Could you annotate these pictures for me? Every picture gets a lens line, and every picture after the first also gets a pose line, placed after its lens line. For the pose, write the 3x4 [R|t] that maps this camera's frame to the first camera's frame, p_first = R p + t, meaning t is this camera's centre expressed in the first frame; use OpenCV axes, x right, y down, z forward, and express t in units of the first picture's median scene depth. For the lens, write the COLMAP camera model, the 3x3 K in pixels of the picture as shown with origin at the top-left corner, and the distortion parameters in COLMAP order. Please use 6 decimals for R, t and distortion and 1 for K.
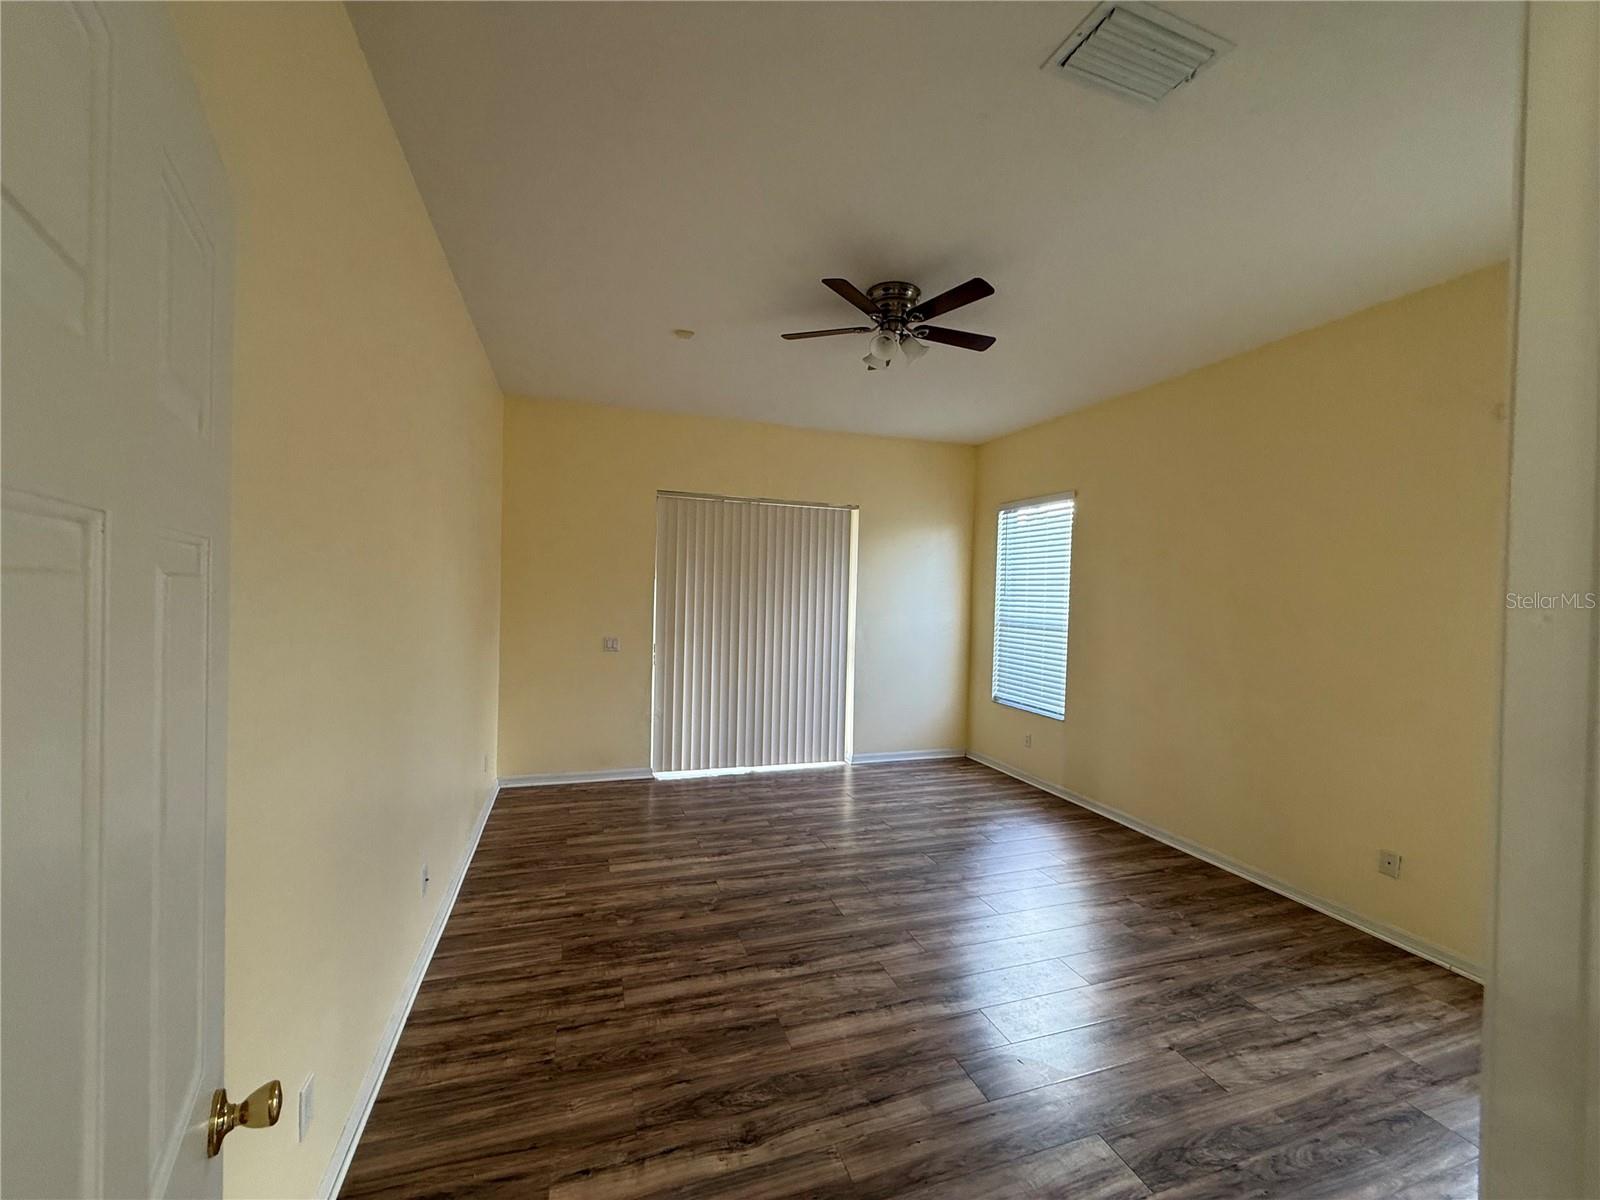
lens RADIAL K [[635.7, 0, 797.0], [0, 635.7, 605.8], [0, 0, 1]] dist [-0.000798, -0.000253]
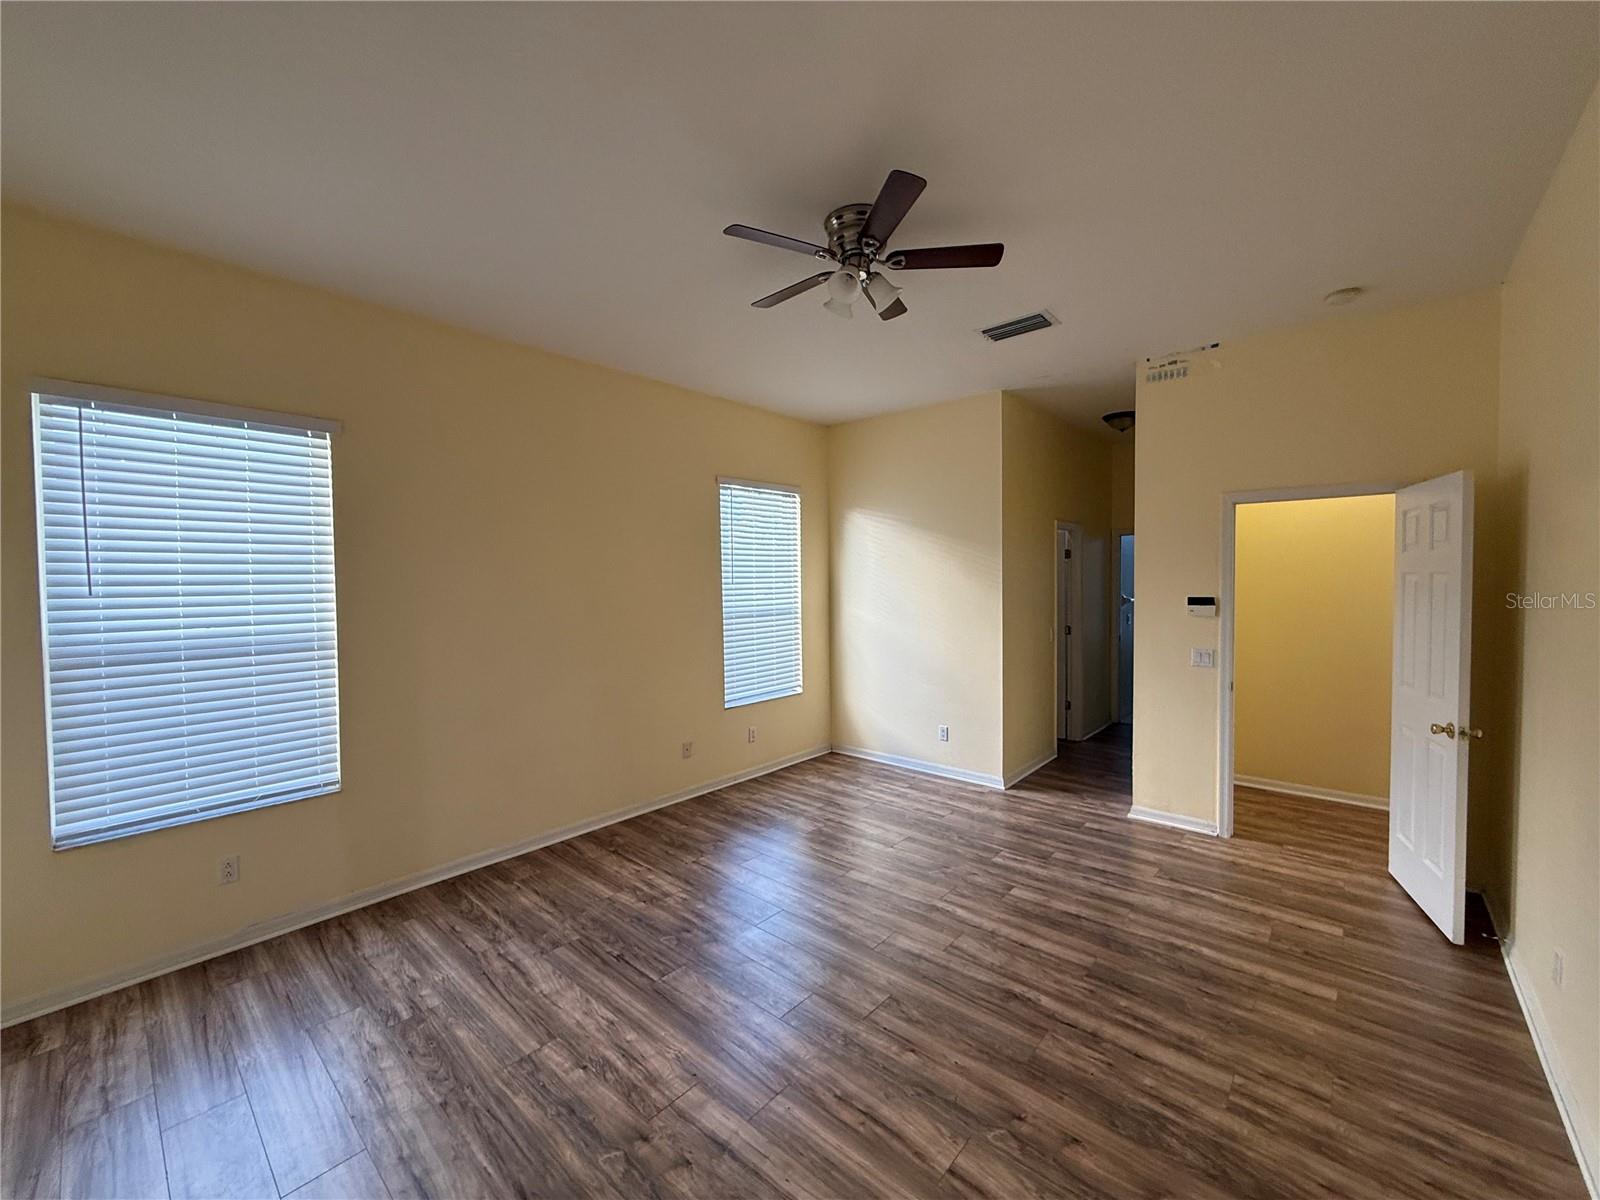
lens RADIAL K [[635.7, 0, 792.0], [0, 635.7, 598.0], [0, 0, 1]] dist [-0.000798, -0.000253]
pose [[-0.488395, -0.044488, 0.871488, -0.629386], [0.019669, 0.997885, 0.061963, -0.072526], [-0.872401, 0.047403, -0.486487, 1.720310]]
